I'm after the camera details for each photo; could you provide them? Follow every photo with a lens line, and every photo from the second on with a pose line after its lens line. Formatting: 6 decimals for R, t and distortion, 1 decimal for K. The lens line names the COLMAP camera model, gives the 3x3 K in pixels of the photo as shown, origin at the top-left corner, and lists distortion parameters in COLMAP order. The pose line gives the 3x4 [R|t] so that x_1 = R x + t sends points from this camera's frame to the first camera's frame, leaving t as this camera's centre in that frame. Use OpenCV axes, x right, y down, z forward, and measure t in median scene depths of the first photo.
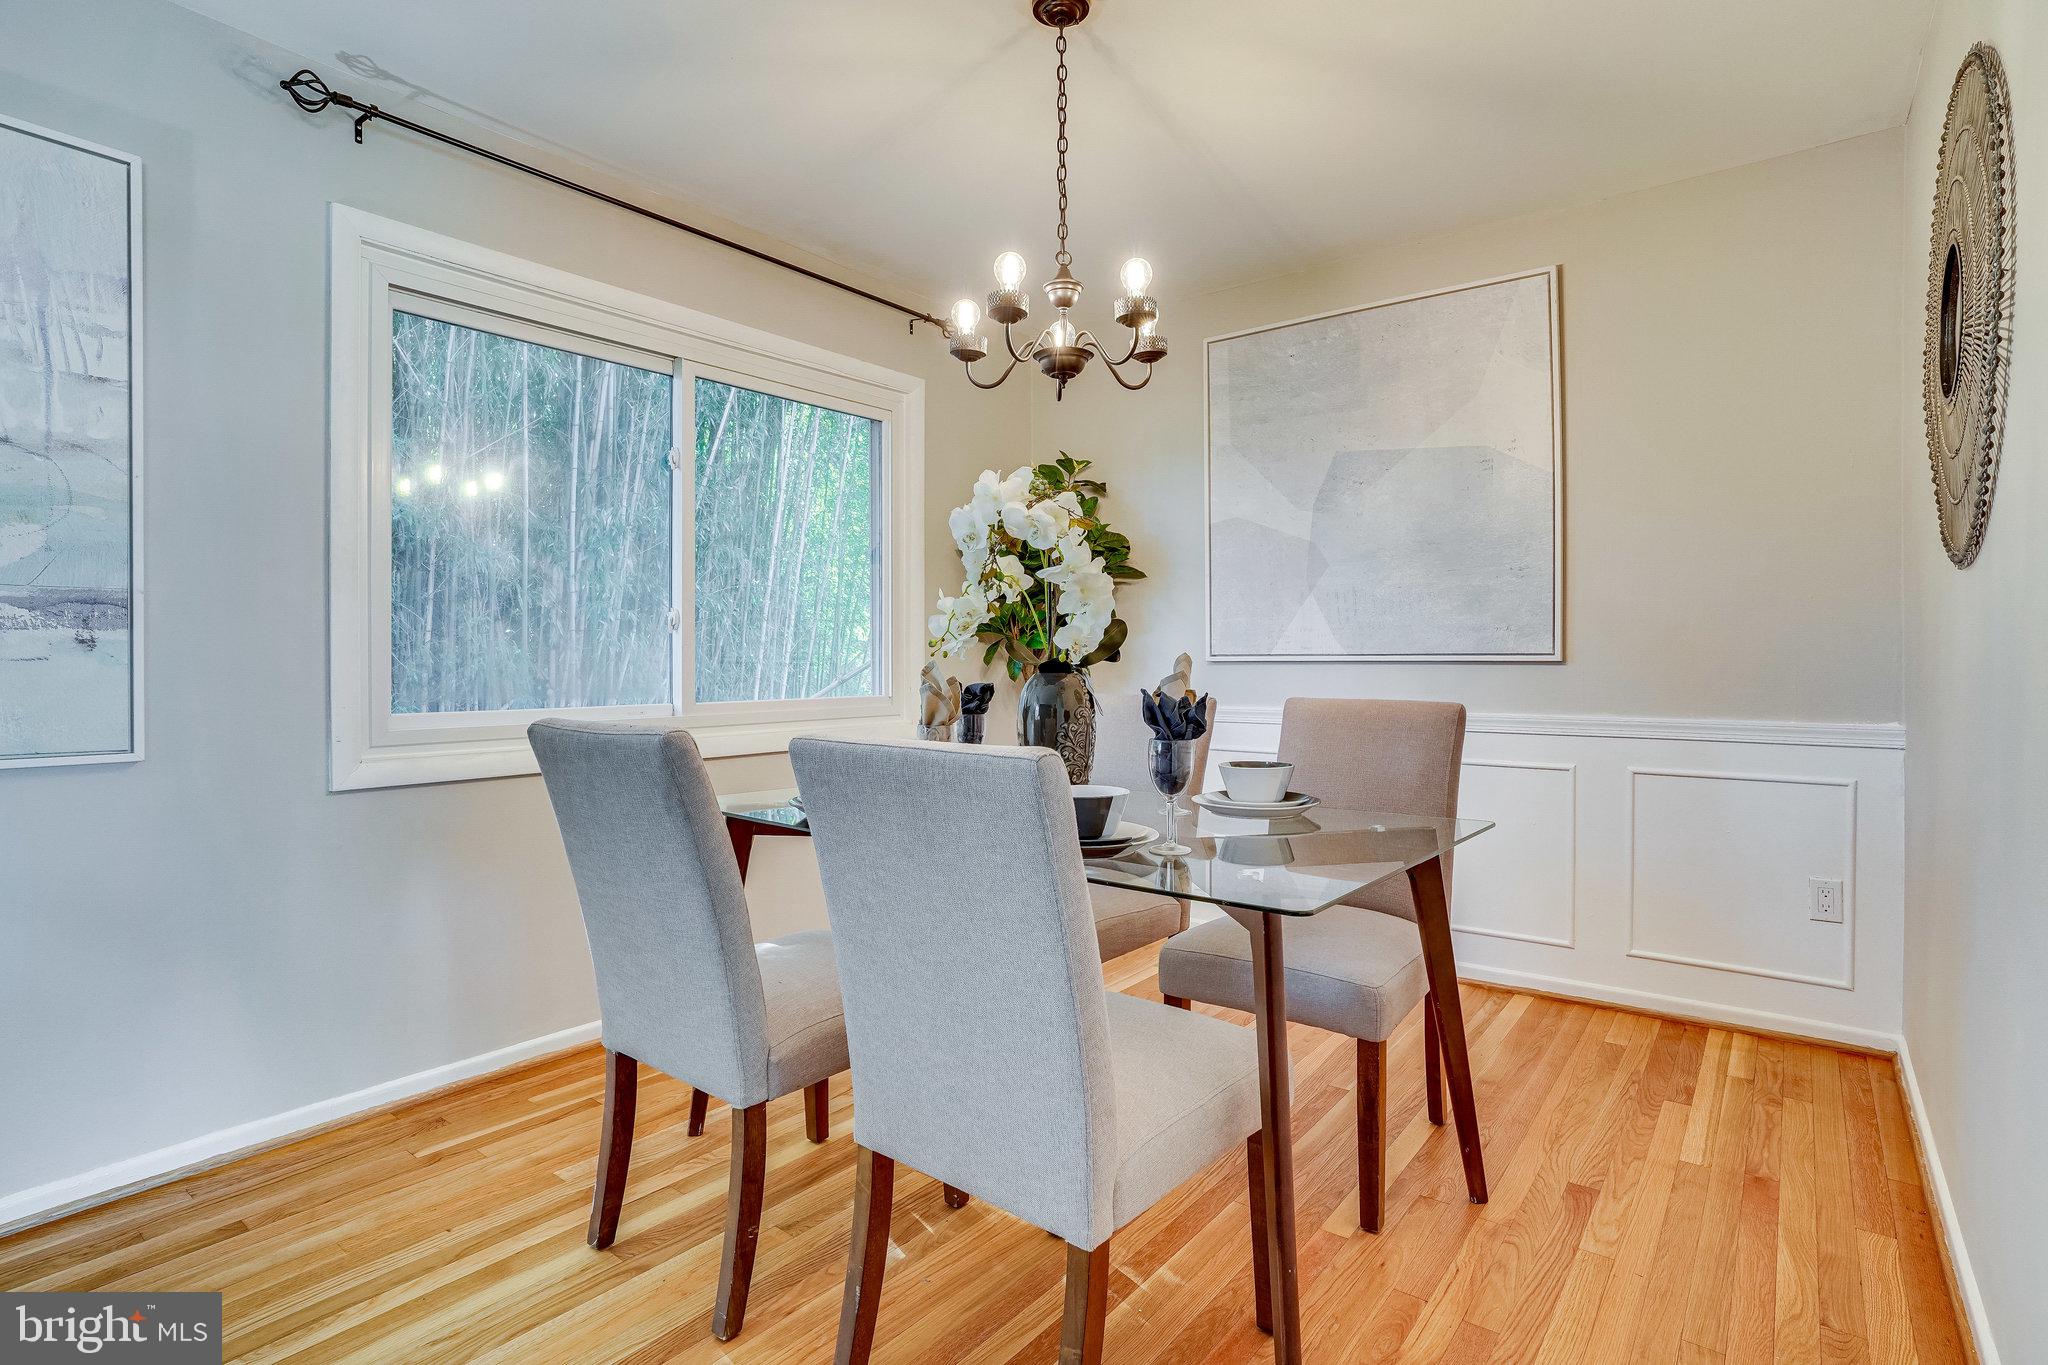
lens RADIAL K [[1012.3, 0, 1024.5], [0, 1012.3, 665.7], [0, 0, 1]] dist [-0.080076, 0.040297]
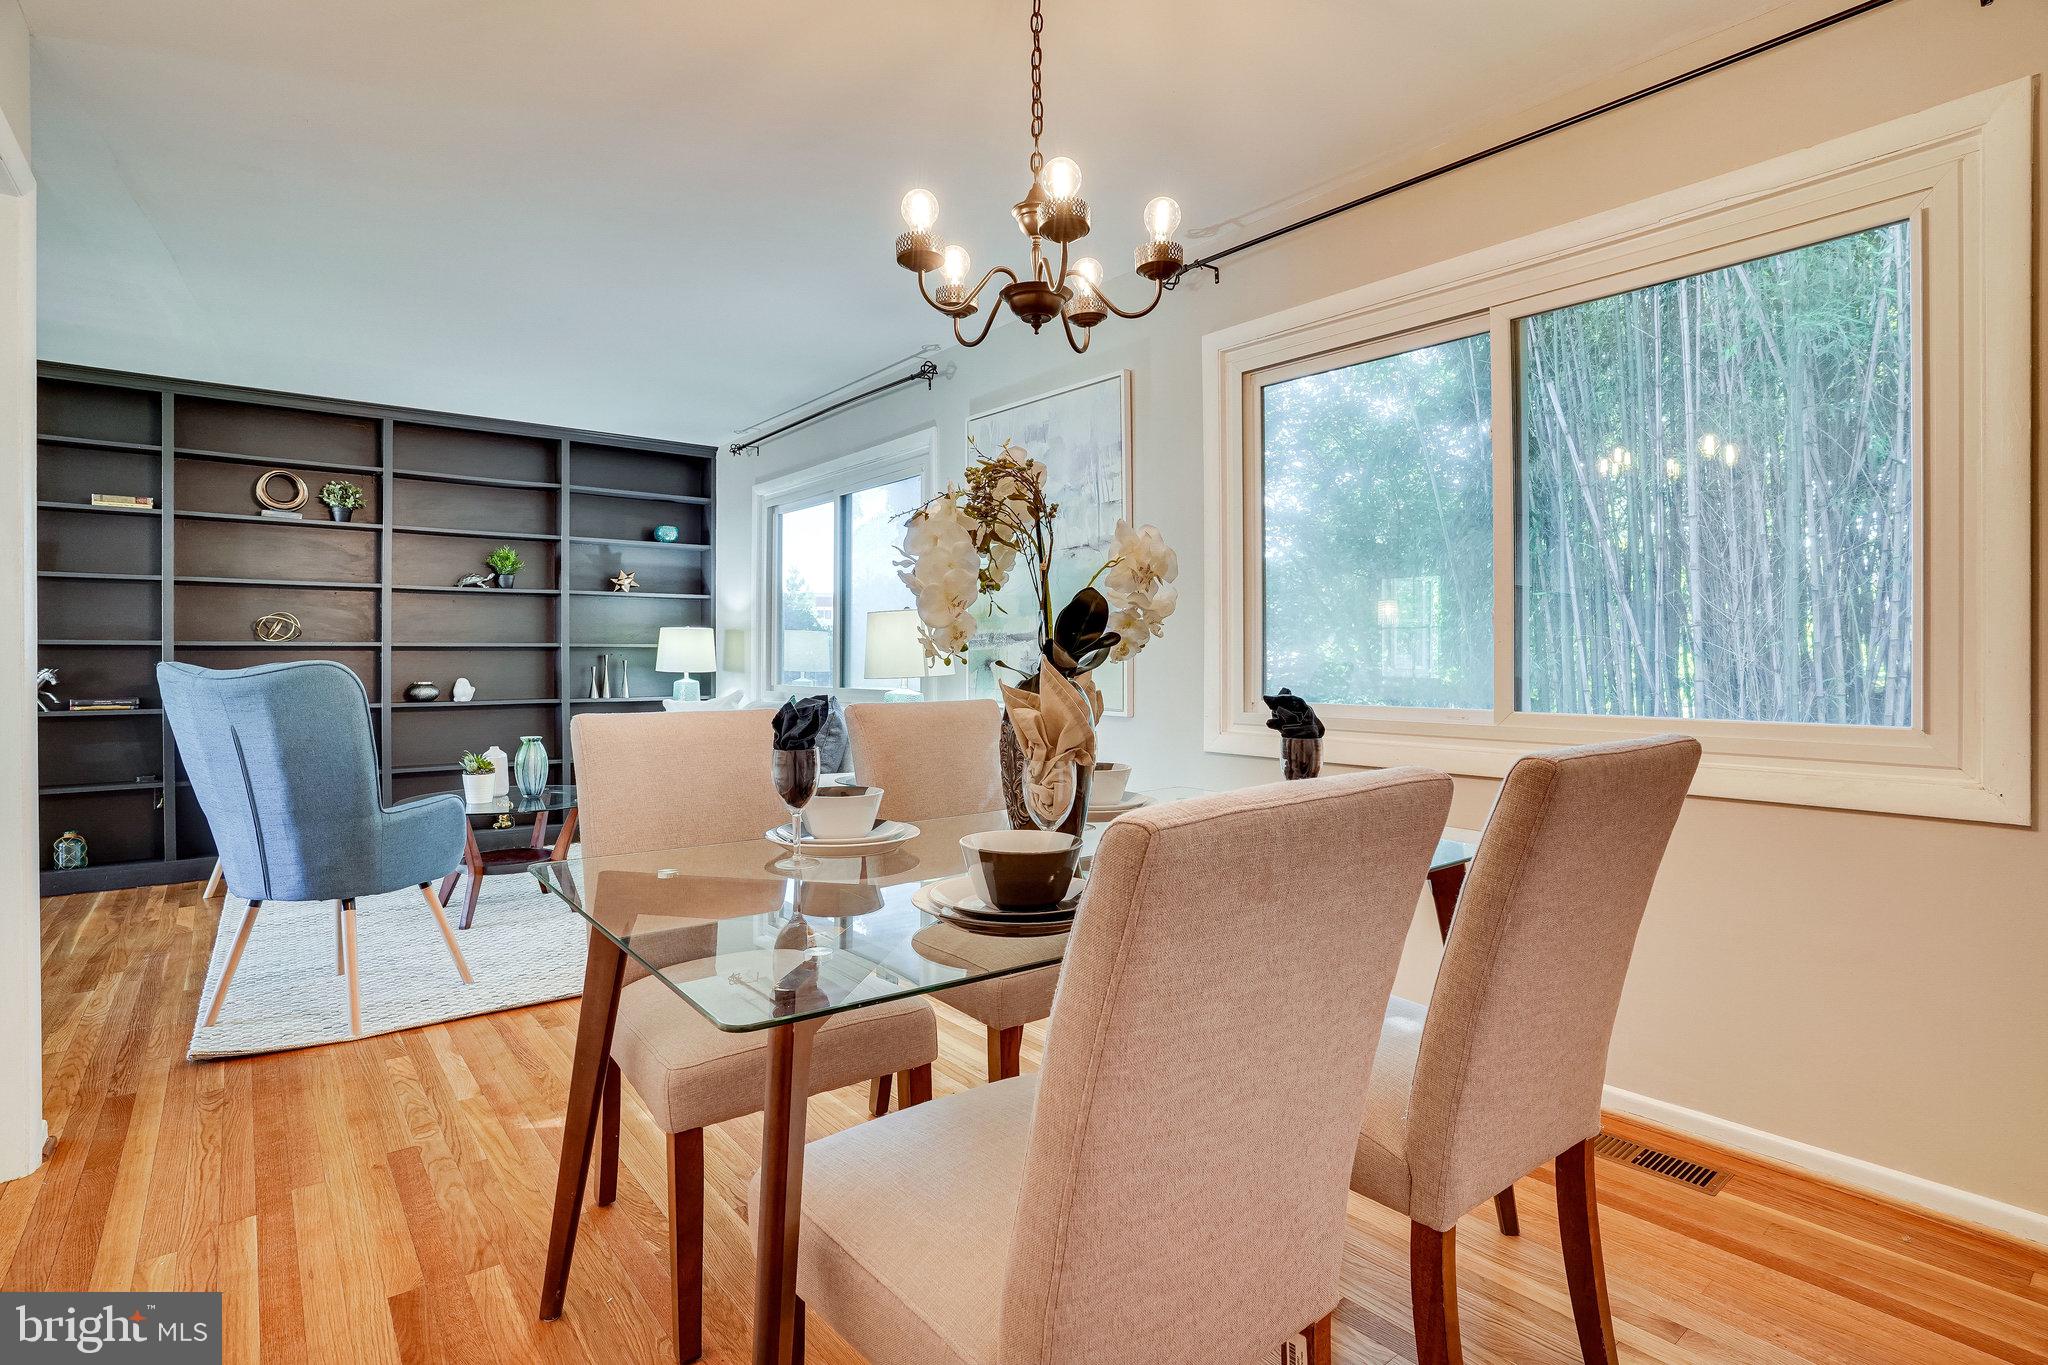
lens RADIAL K [[1012.3, 0, 1024.5], [0, 1012.3, 665.7], [0, 0, 1]] dist [-0.080076, 0.040297]
pose [[-0.222652, 0.010897, -0.974837, 0.877861], [-0.001587, 0.999932, 0.011540, -0.012004], [0.974897, 0.004117, -0.222620, 1.213020]]
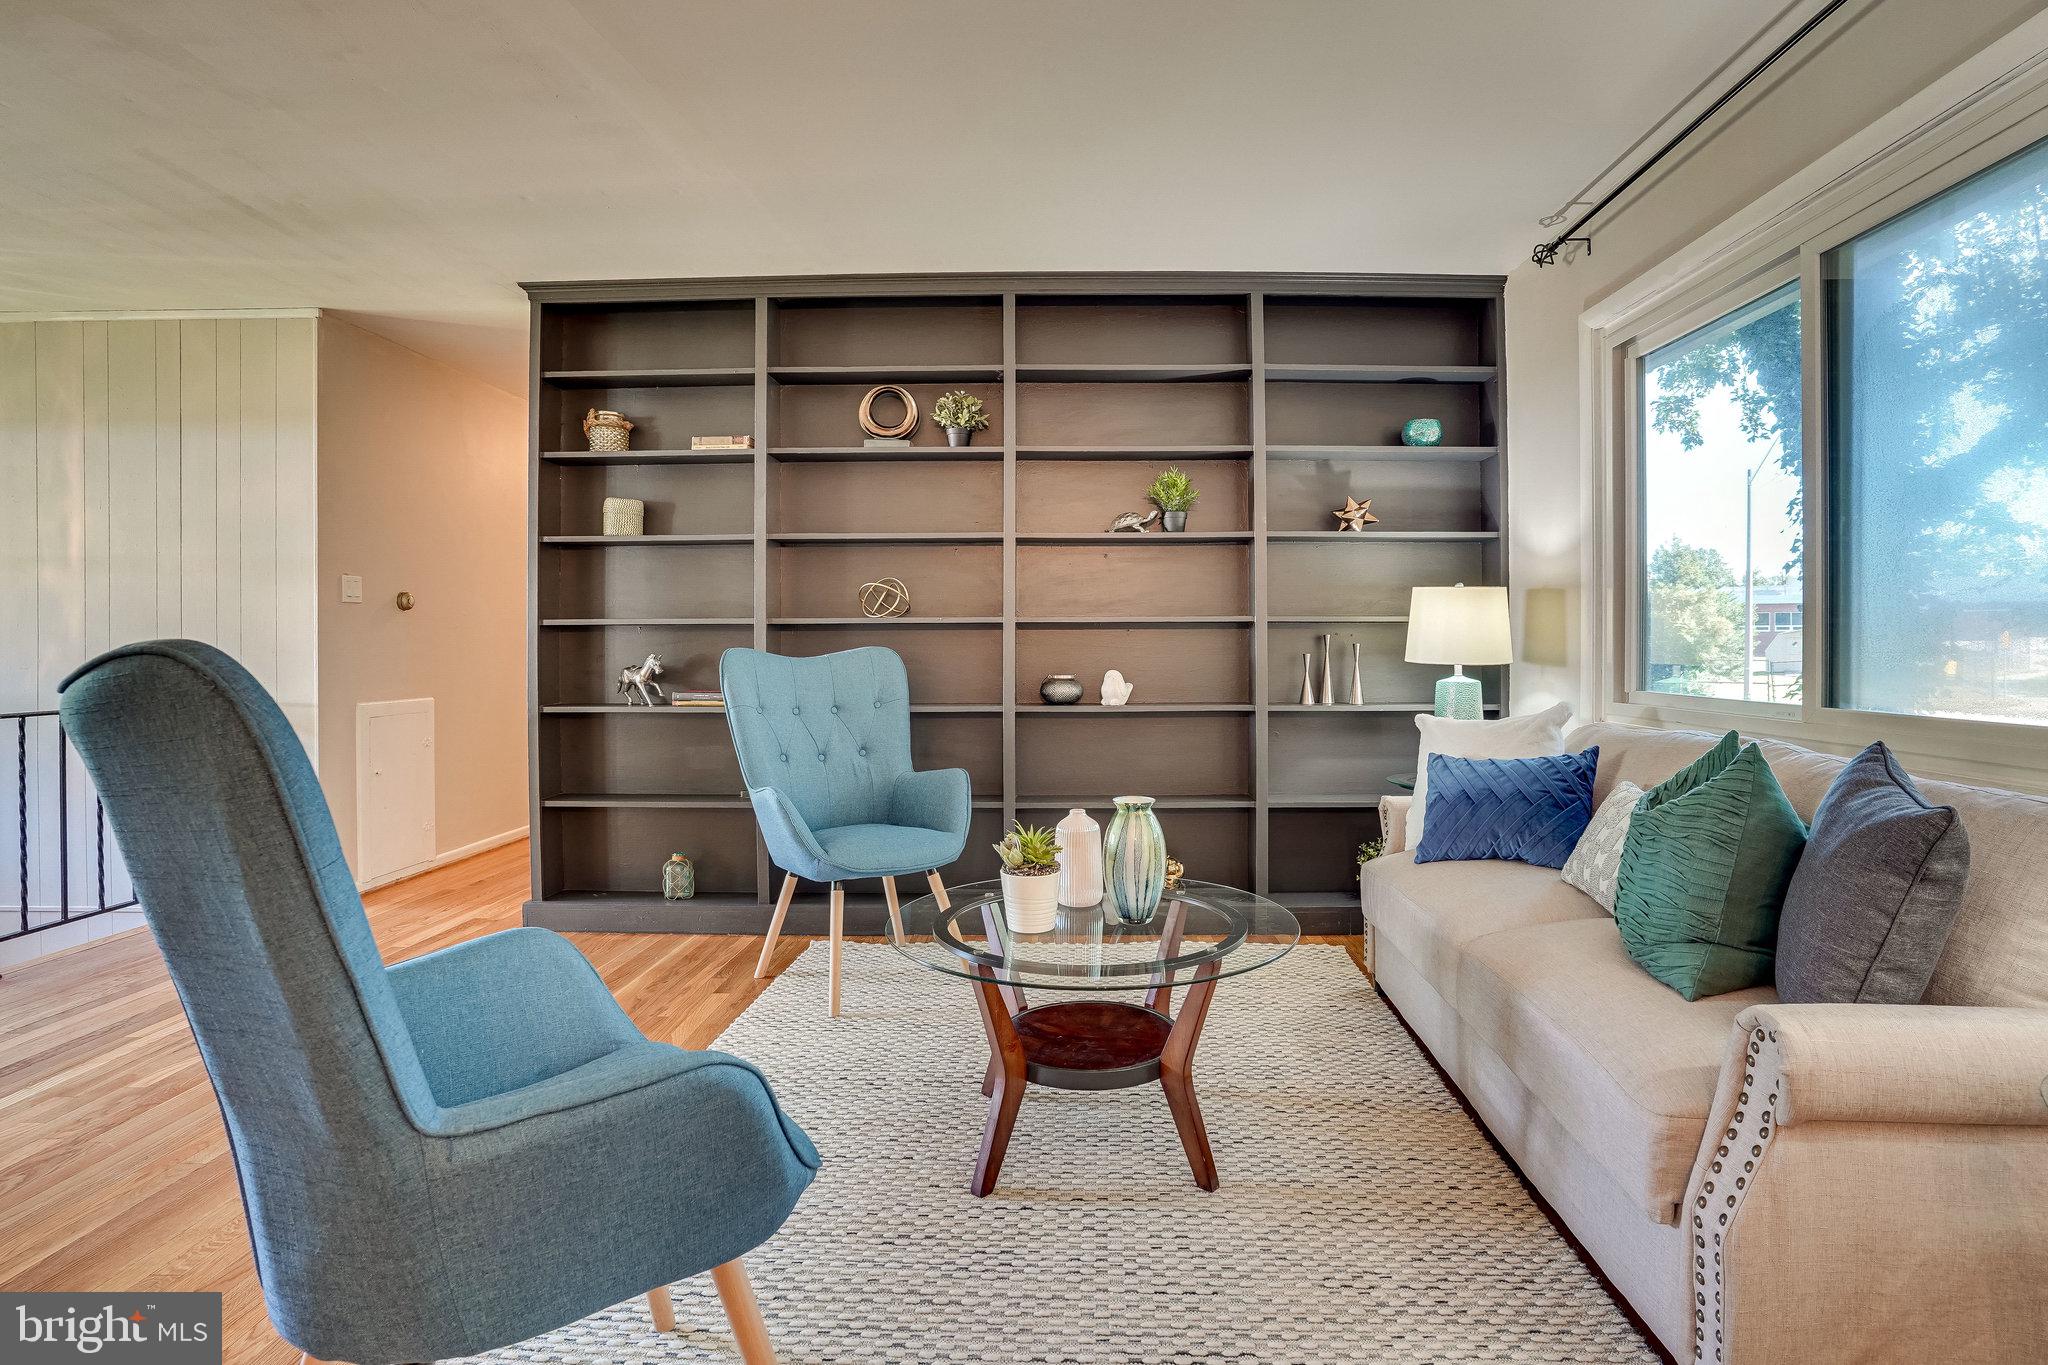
lens RADIAL K [[1024.5, 0, 1071.8], [0, 1024.5, 650.4], [0, 0, 1]] dist [-0.083466, 0.043510]
pose [[-0.791370, 0.009856, -0.611259, -0.273947], [0.003667, 0.999929, 0.011376, -0.001611], [0.611327, 0.006762, -0.791349, 0.505836]]
